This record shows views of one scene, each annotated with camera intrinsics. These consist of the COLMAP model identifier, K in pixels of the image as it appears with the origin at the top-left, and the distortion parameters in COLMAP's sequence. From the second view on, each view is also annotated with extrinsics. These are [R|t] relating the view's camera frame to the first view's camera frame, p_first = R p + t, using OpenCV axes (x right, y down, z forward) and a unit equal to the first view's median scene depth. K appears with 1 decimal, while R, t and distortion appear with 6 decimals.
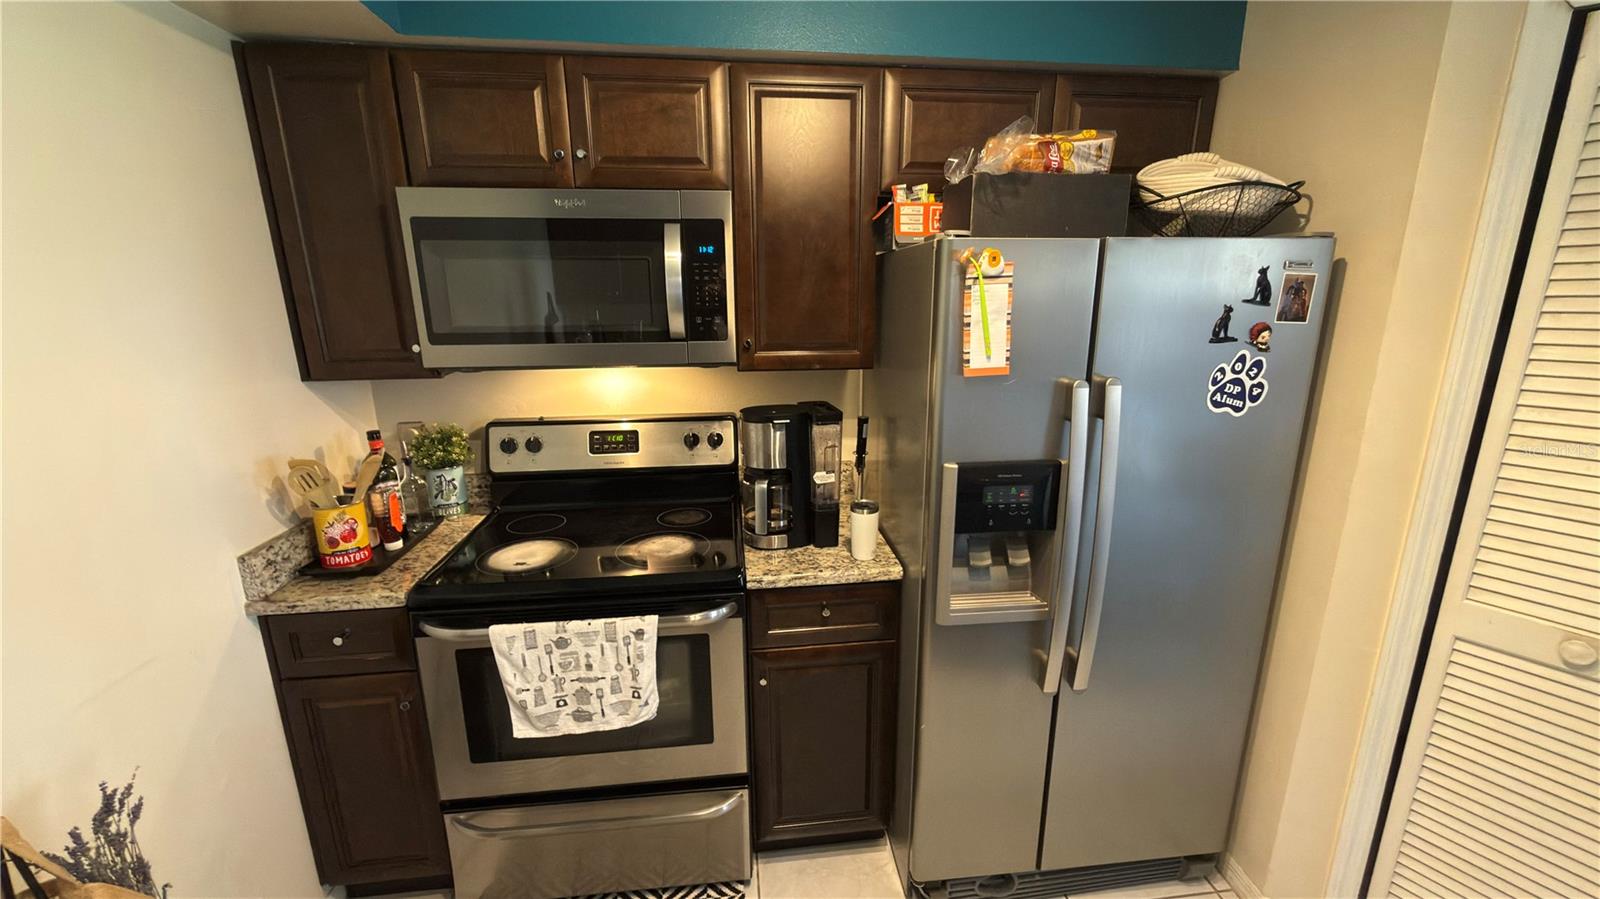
lens RADIAL K [[637.6, 0, 788.6], [0, 637.6, 439.8], [0, 0, 1]] dist [0.007481, -0.000305]
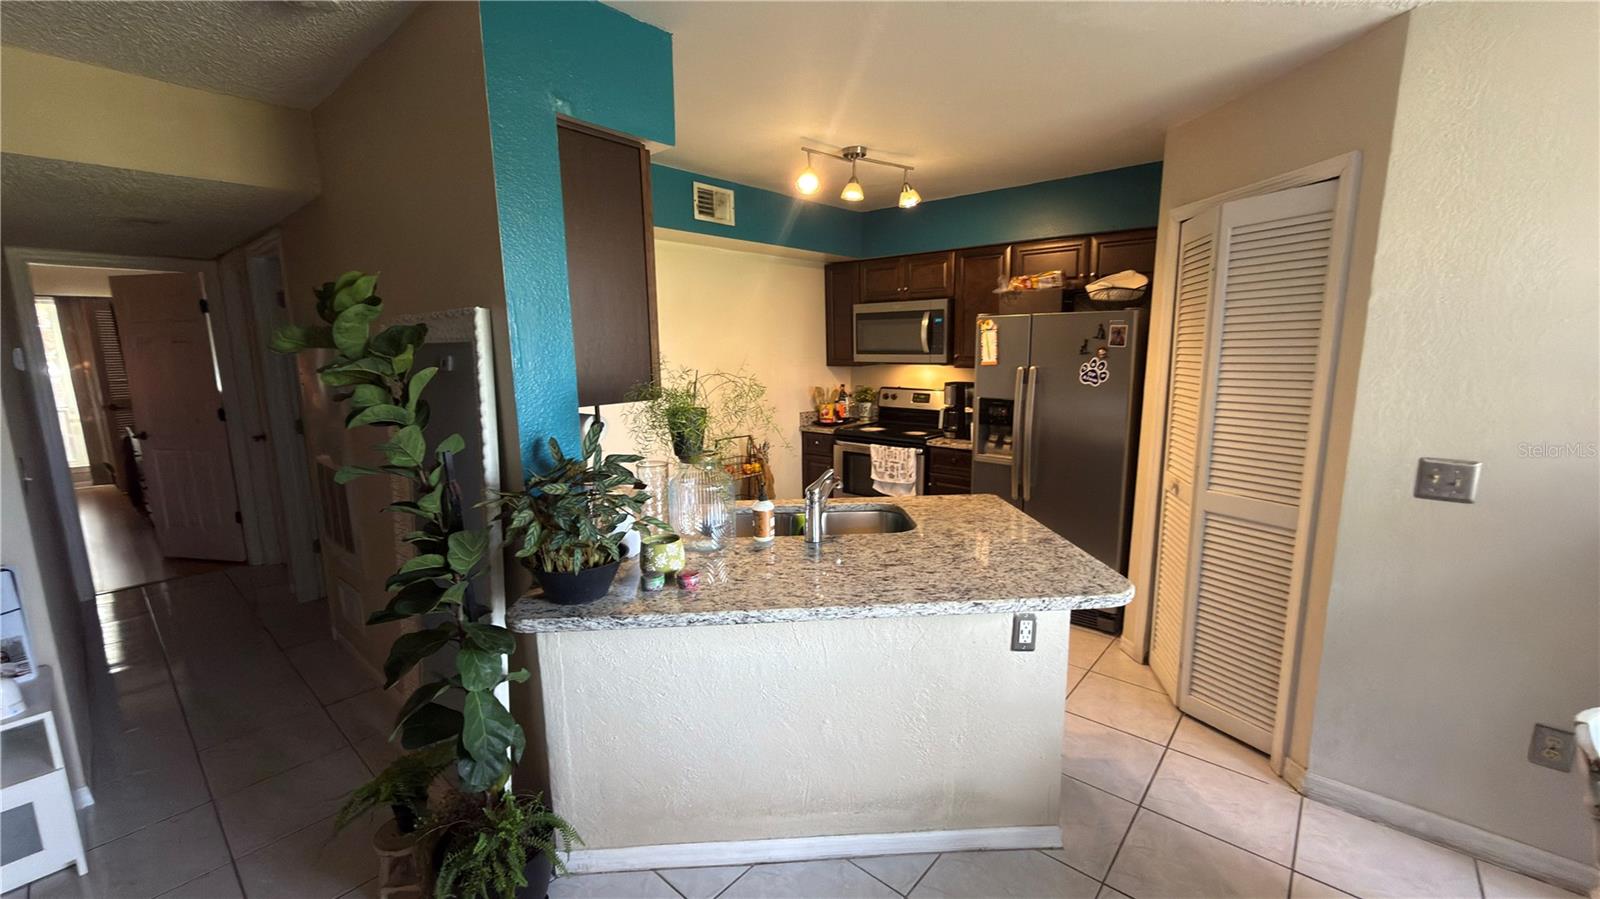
lens RADIAL K [[637.6, 0, 790.7], [0, 637.6, 449.6], [0, 0, 1]] dist [0.007481, -0.000305]
pose [[0.658136, 0.122903, -0.742800, 1.553951], [-0.165039, 0.986142, 0.016938, 0.301686], [0.734587, 0.111443, 0.669299, -1.214695]]
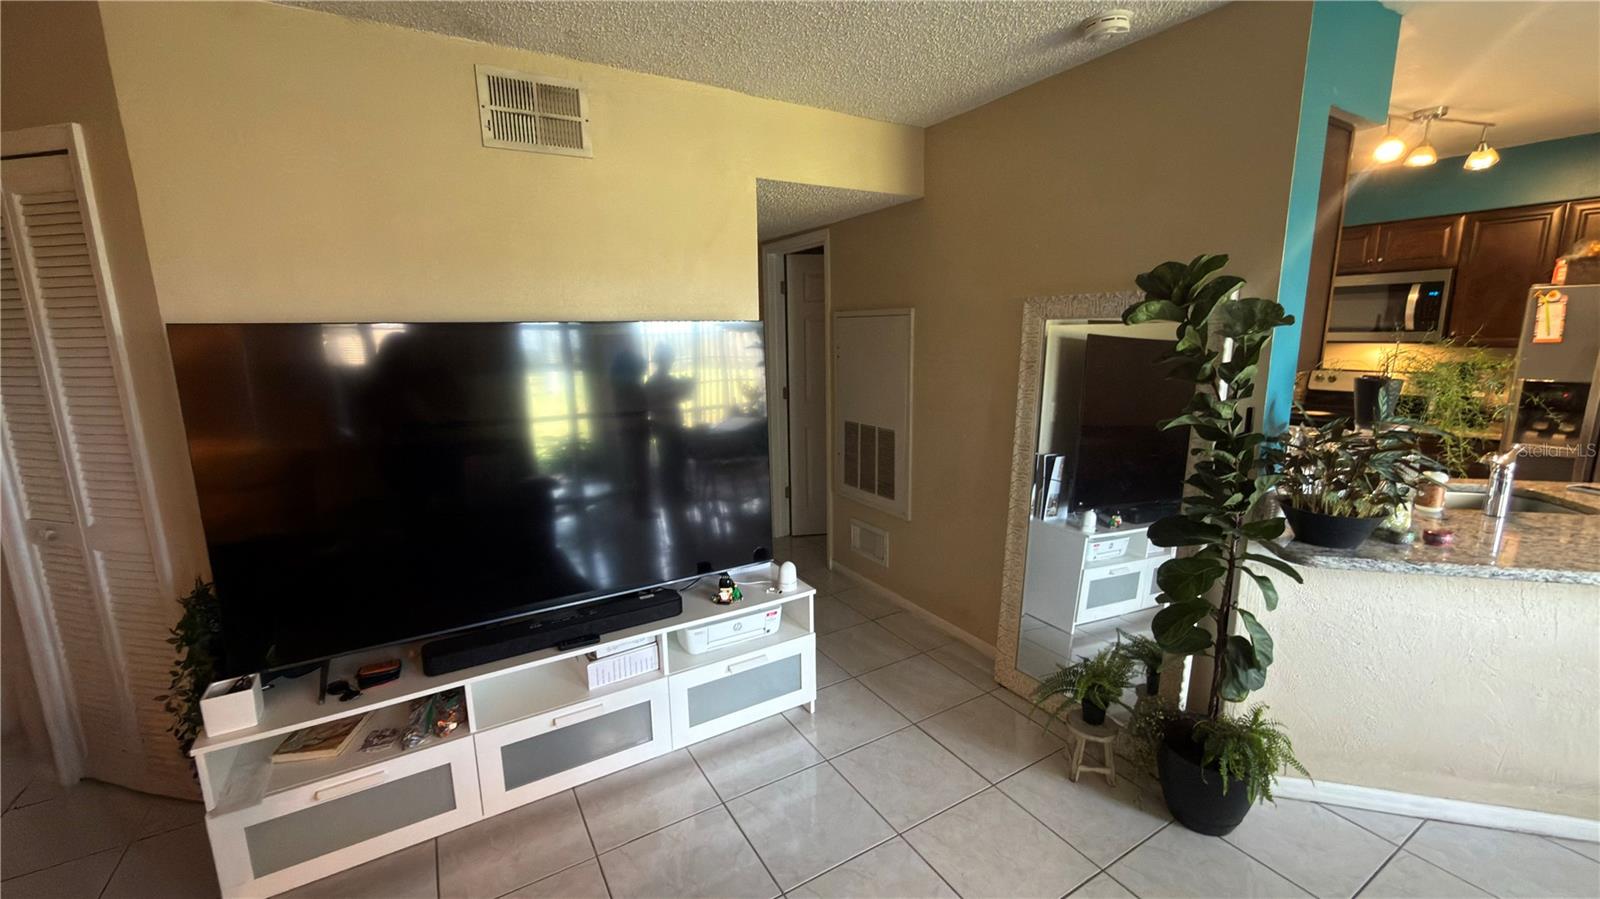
lens RADIAL K [[637.6, 0, 800.2], [0, 637.6, 449.3], [0, 0, 1]] dist [0.007481, -0.000305]
pose [[0.407391, 0.171108, -0.897081, 1.200494], [-0.198546, 0.975391, 0.095878, 0.530605], [0.891410, 0.139052, 0.431338, -2.146392]]
